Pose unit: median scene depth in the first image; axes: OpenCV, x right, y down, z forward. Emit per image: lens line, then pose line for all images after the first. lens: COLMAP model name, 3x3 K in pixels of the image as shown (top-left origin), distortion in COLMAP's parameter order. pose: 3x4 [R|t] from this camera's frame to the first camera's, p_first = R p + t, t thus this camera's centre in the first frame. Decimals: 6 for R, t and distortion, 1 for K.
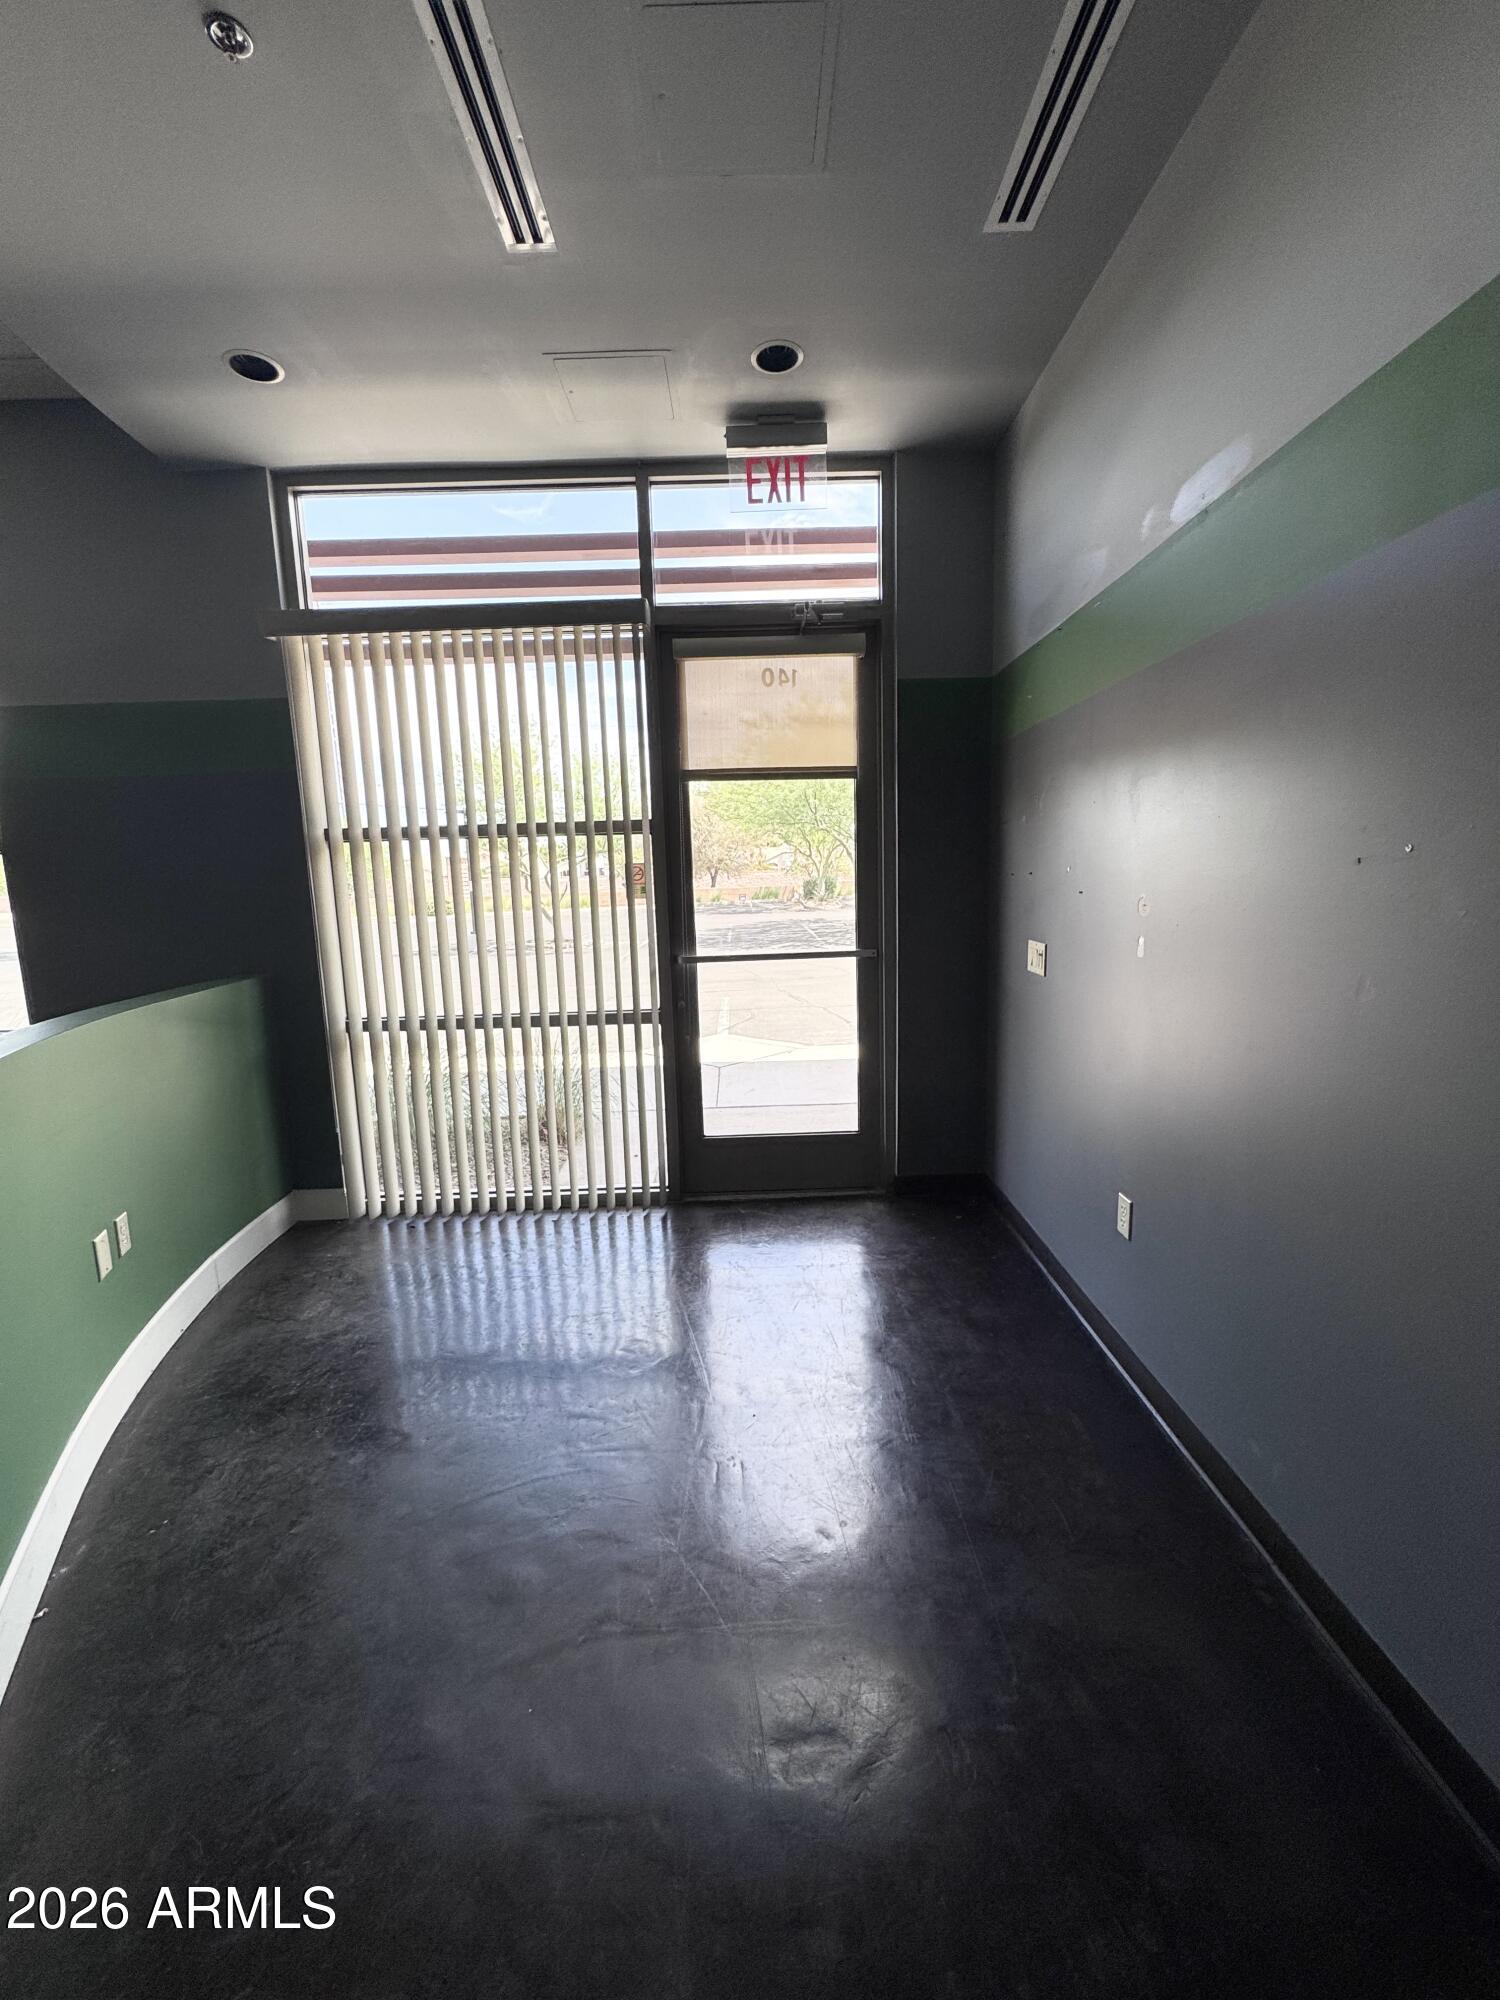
lens RADIAL K [[806.5, 0, 750.0], [0, 806.5, 1000.0], [0, 0, 1]] dist [-0.000195, 0.000306]
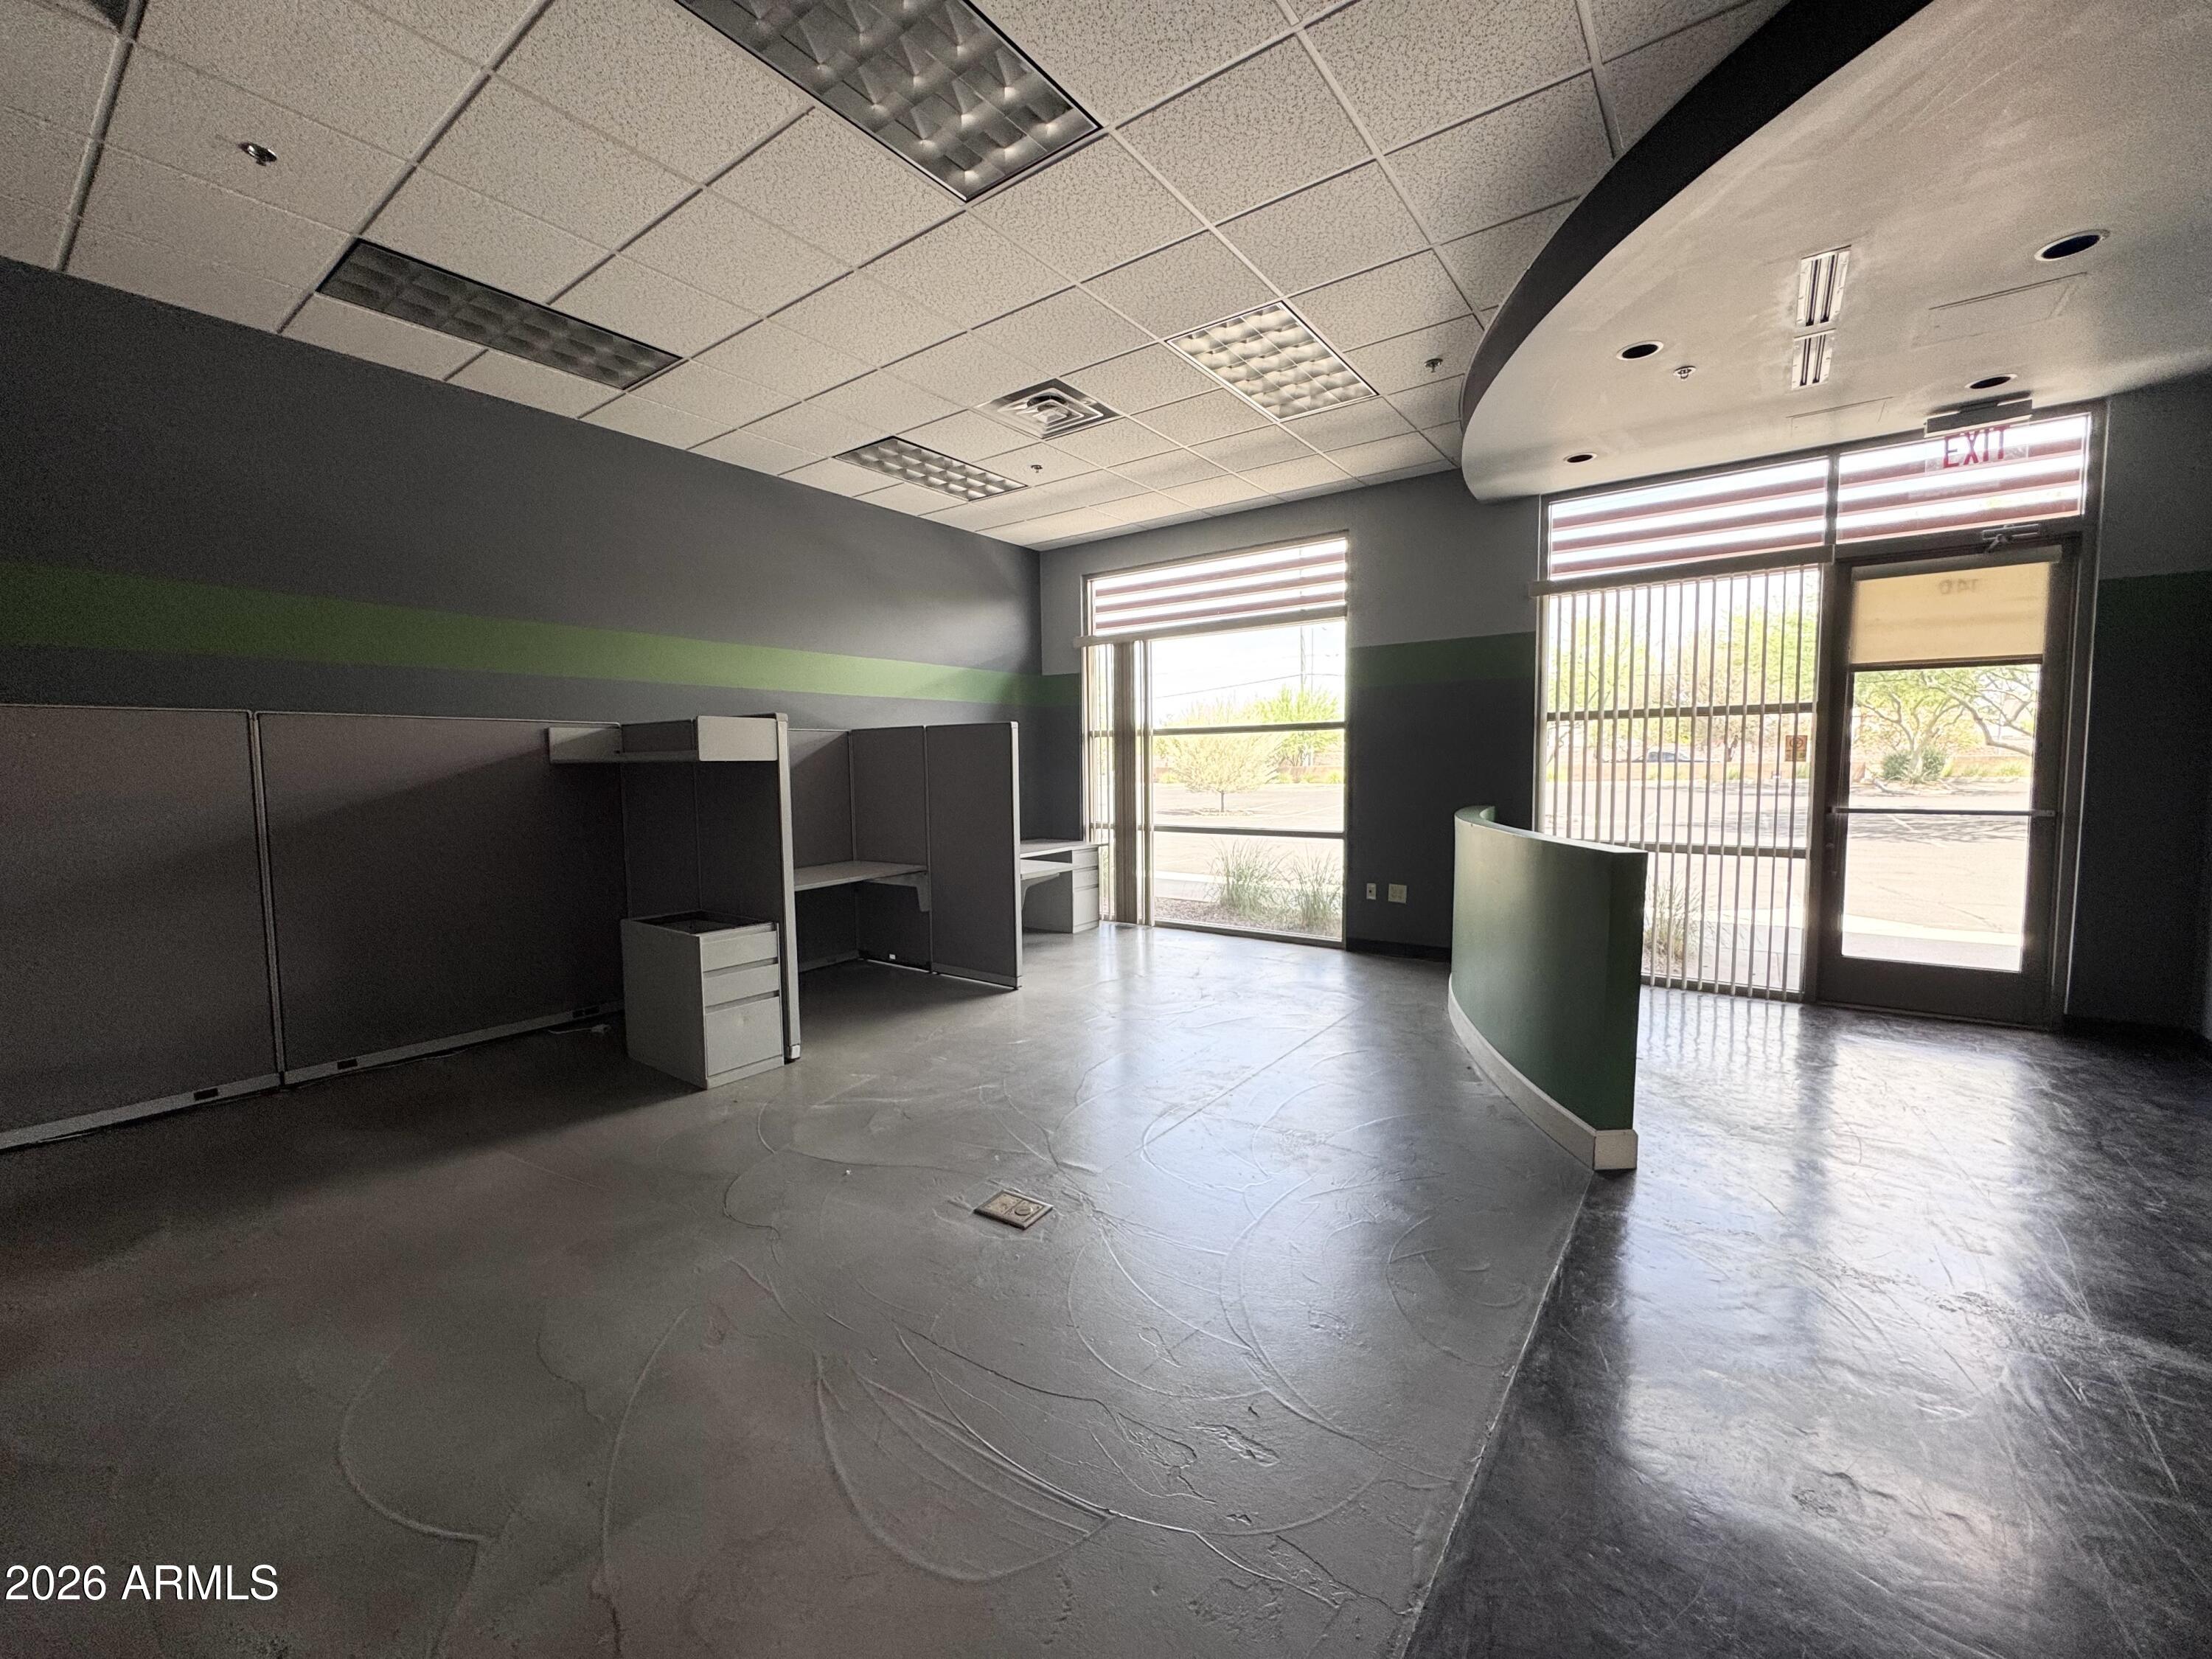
lens RADIAL K [[892.0, 0, 1106.0], [0, 892.0, 829.5], [0, 0, 1]] dist [-0.000195, 0.000306]
pose [[0.800384, 0.061716, -0.596303, -0.172548], [-0.097039, 0.994907, -0.027279, 0.137636], [0.591582, 0.079699, 0.802296, -0.848667]]
